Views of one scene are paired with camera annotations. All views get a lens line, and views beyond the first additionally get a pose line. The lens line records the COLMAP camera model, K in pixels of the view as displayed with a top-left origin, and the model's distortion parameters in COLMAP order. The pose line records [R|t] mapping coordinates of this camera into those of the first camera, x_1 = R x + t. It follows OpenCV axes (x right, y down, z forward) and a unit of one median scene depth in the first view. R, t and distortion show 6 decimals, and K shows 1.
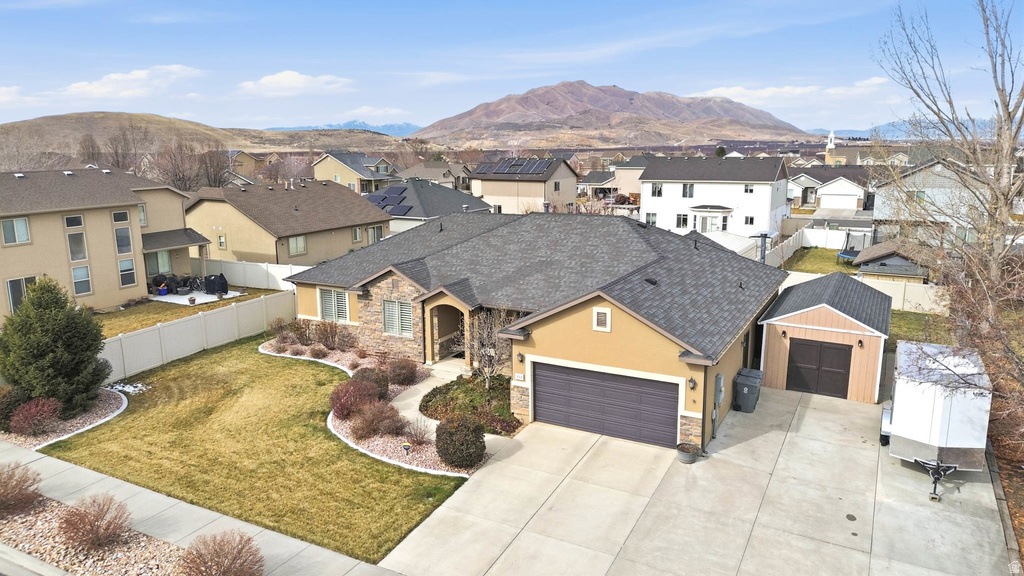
lens RADIAL K [[721.1, 0, 509.4], [0, 721.1, 286.0], [0, 0, 1]] dist [0.071529, -0.069431]
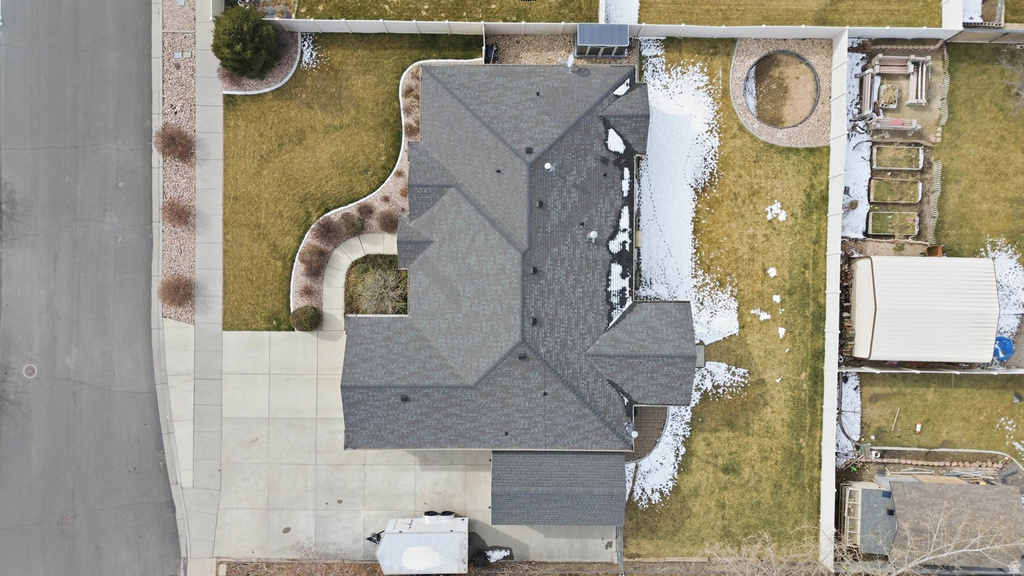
lens RADIAL K [[721.1, 0, 510.3], [0, 721.1, 282.1], [0, 0, 1]] dist [0.071529, -0.069431]
pose [[0.466819, 0.884296, 0.010044, 0.058770], [-0.194729, 0.091705, 0.976561, -1.325689], [0.862648, -0.457833, 0.215008, 0.831360]]
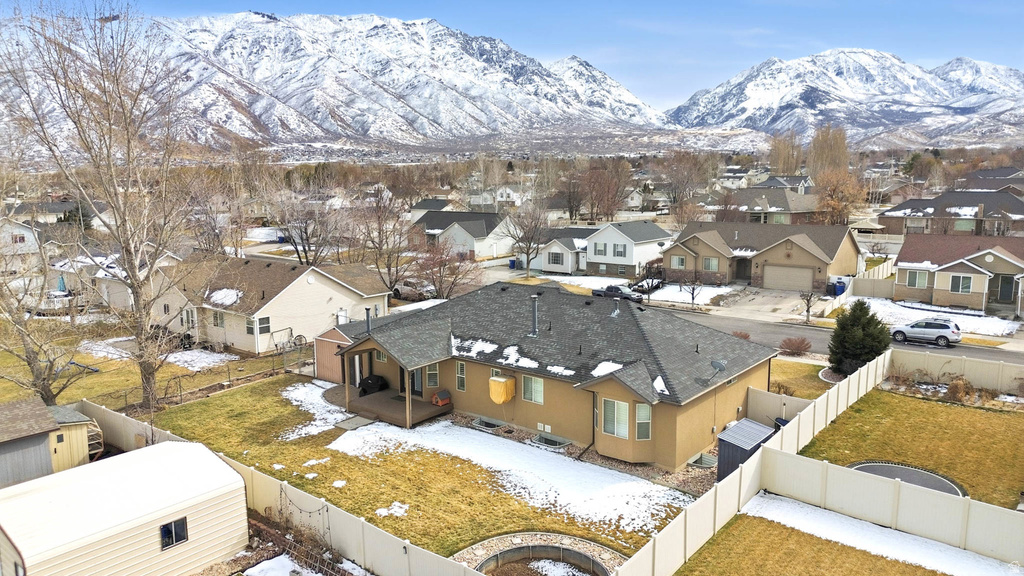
lens RADIAL K [[721.1, 0, 508.8], [0, 721.1, 288.9], [0, 0, 1]] dist [0.071529, -0.069431]
pose [[-0.983257, -0.012163, 0.181817, -0.120543], [0.052267, 0.937021, 0.345340, -0.599554], [-0.174567, 0.349061, -0.920697, 2.434860]]
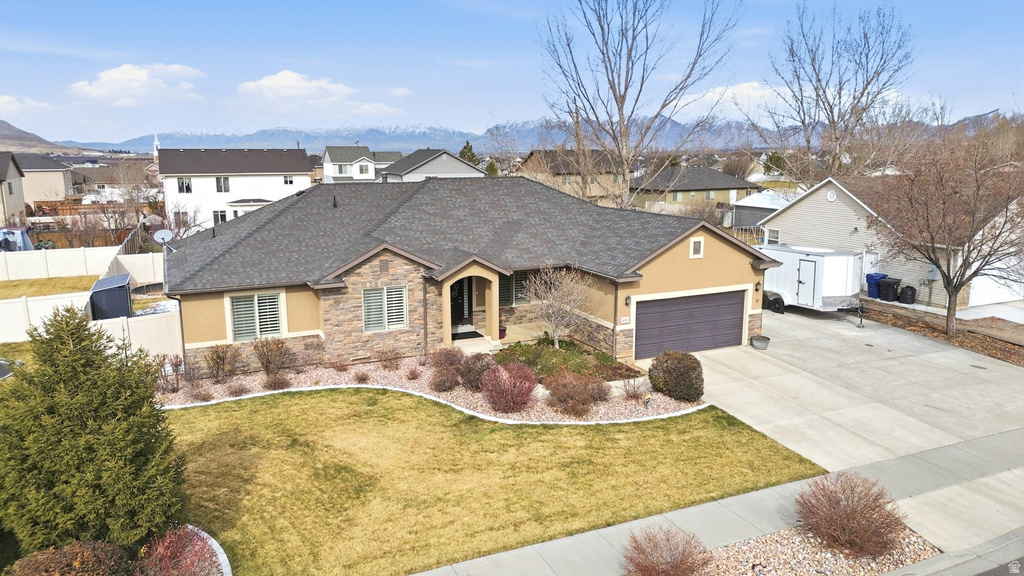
lens RADIAL K [[721.1, 0, 508.6], [0, 721.1, 288.9], [0, 0, 1]] dist [0.071529, -0.069431]
pose [[0.601446, -0.147427, 0.785193, -0.742644], [0.158190, 0.985343, 0.063836, -0.007390], [-0.783096, 0.085816, 0.615952, 0.418466]]
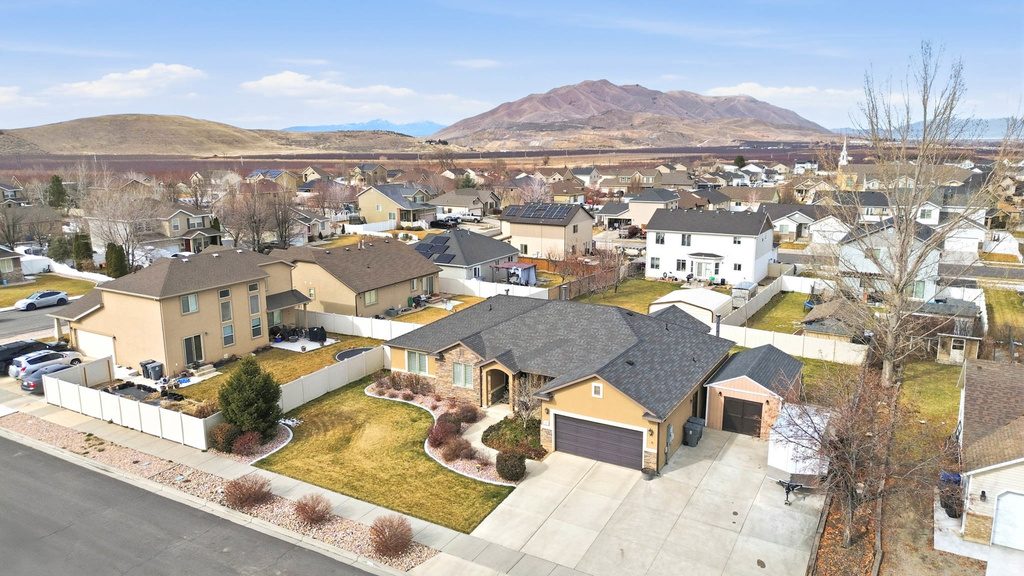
lens RADIAL K [[721.1, 0, 508.4], [0, 721.1, 282.5], [0, 0, 1]] dist [0.071529, -0.069431]
pose [[0.999517, 0.006938, -0.030307, -0.019653], [-0.007033, 0.999971, -0.003028, -0.149665], [0.030285, 0.003240, 0.999536, -0.501653]]
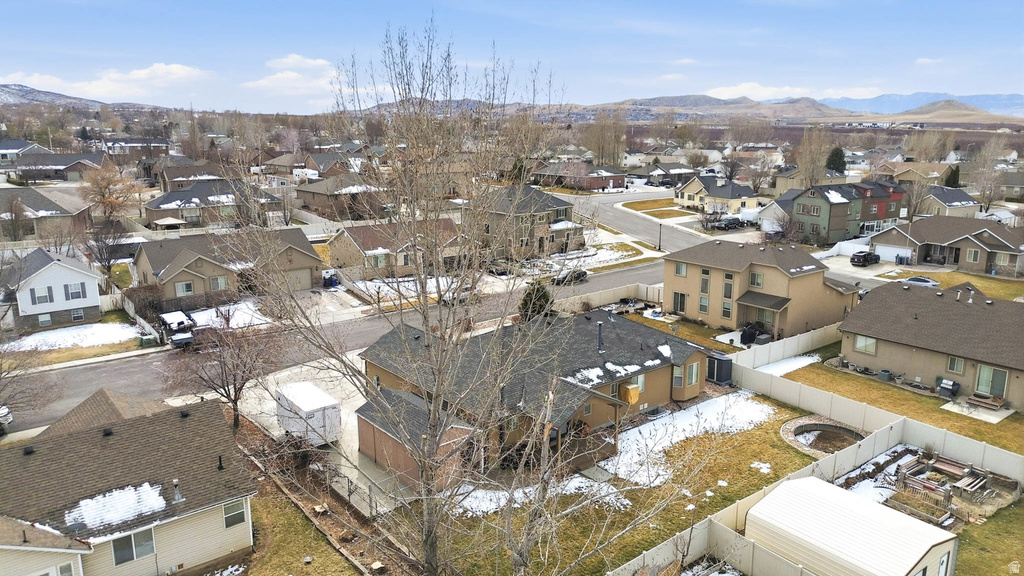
lens RADIAL K [[721.1, 0, 512.6], [0, 721.1, 288.9], [0, 0, 1]] dist [0.071529, -0.069431]
pose [[-0.389900, 0.215863, -0.895199, 1.633246], [-0.178862, 0.935870, 0.303573, -0.693661], [0.903320, 0.278480, -0.326286, 1.603791]]
